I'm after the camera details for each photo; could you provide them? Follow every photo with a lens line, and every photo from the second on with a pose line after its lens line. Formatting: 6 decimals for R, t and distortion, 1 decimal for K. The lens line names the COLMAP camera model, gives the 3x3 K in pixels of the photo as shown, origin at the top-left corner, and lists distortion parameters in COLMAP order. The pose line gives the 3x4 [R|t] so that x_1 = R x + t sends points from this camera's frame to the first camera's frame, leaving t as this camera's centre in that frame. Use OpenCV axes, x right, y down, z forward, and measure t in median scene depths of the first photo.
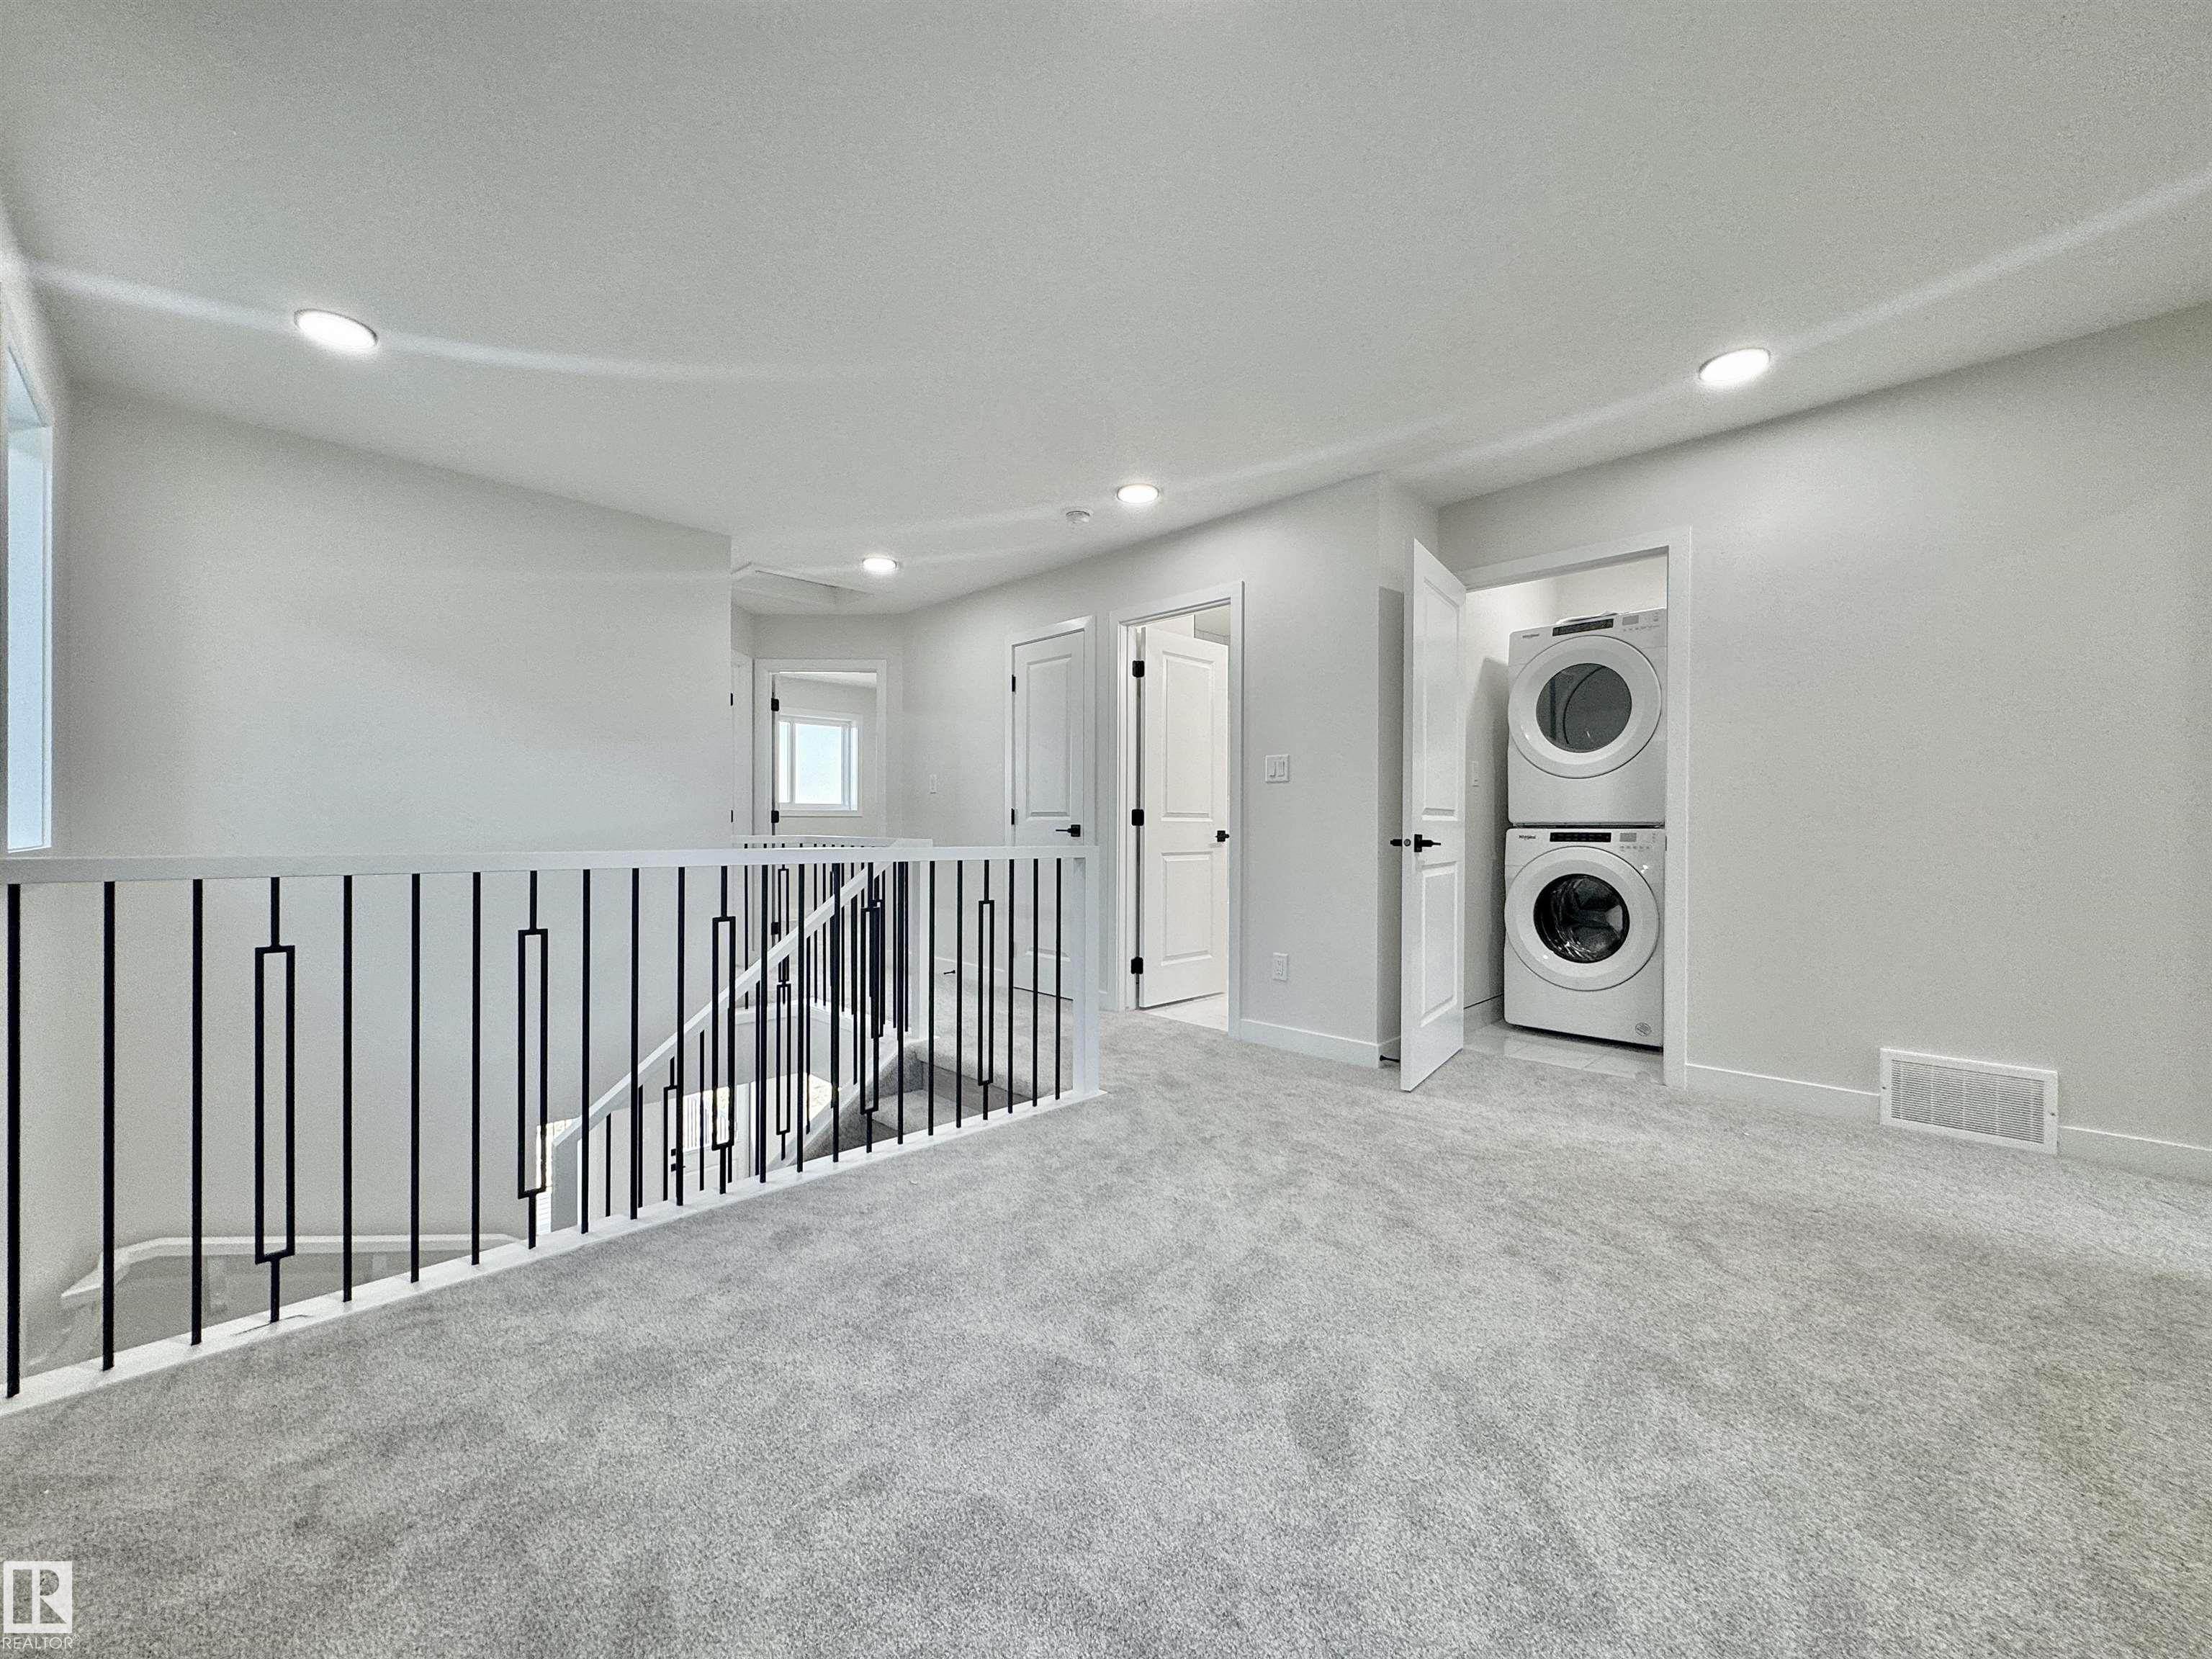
lens RADIAL K [[882.1, 0, 1113.2], [0, 882.1, 824.3], [0, 0, 1]] dist [-0.000173, 0.000196]
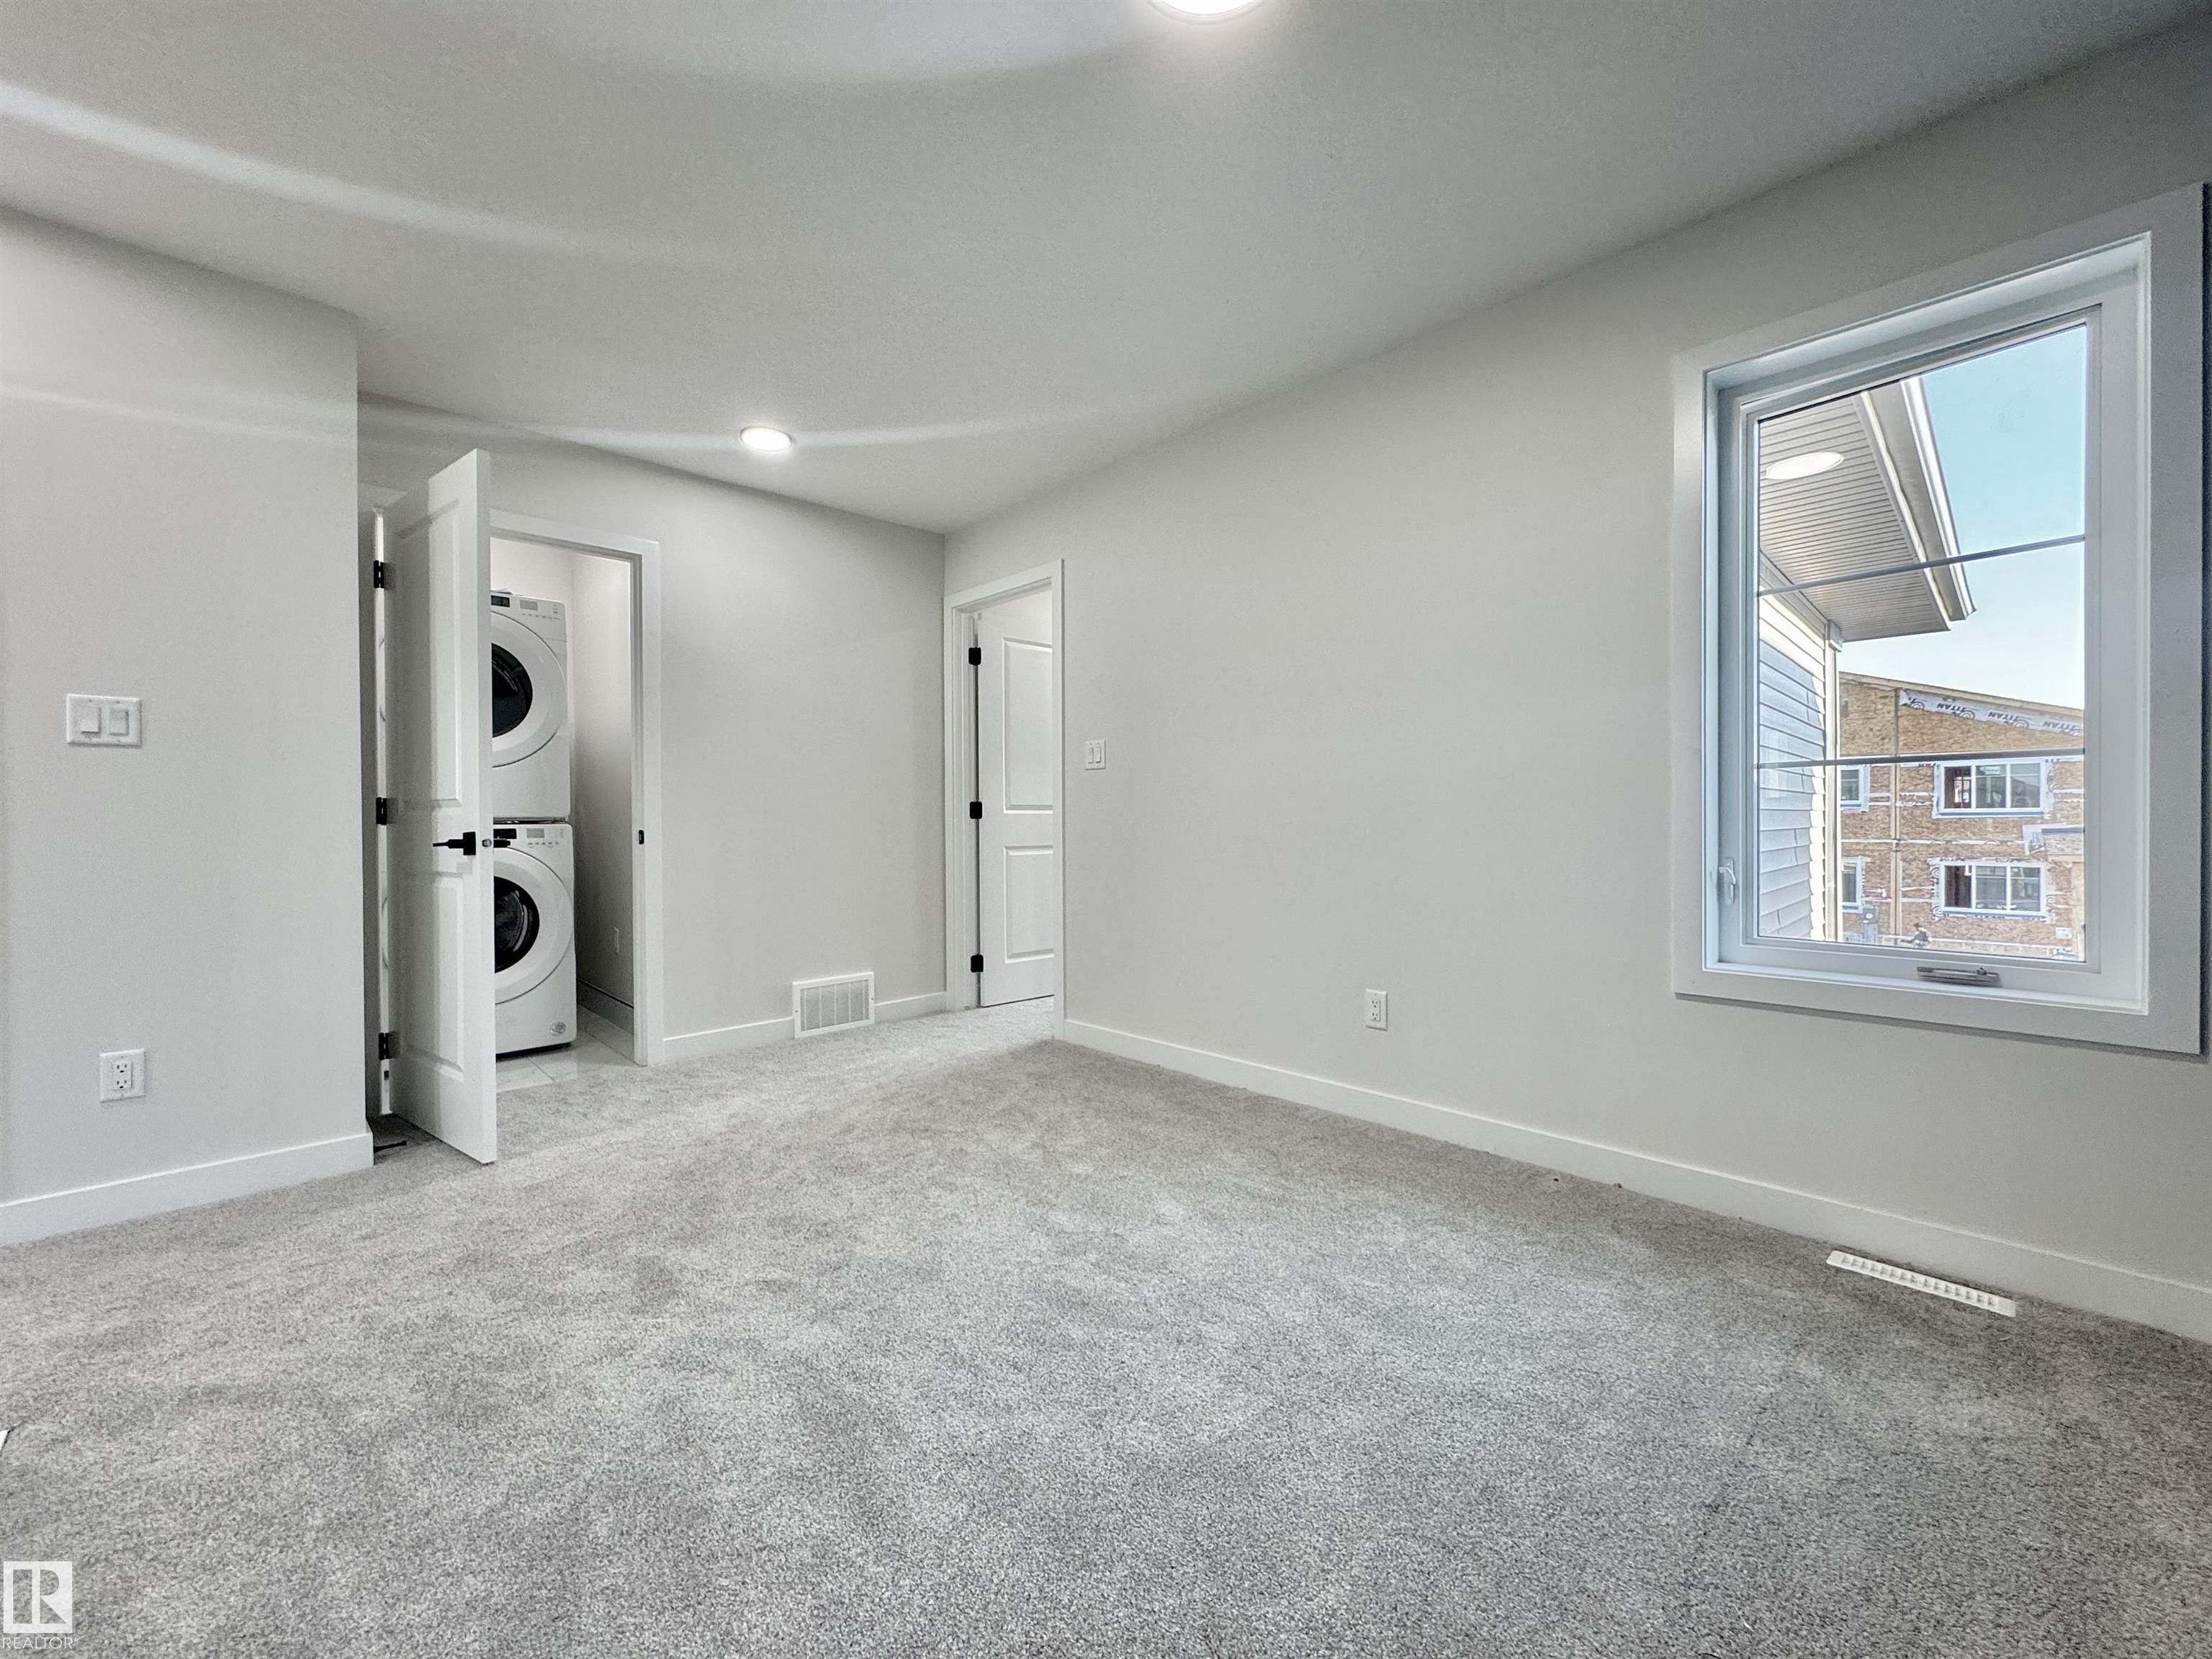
lens RADIAL K [[882.1, 0, 1100.8], [0, 882.1, 824.1], [0, 0, 1]] dist [-0.000173, 0.000196]
pose [[0.029461, -0.008063, 0.999533, -0.486383], [0.004392, 0.999959, 0.007937, 0.000129], [-0.999556, 0.004157, 0.029495, 0.499912]]
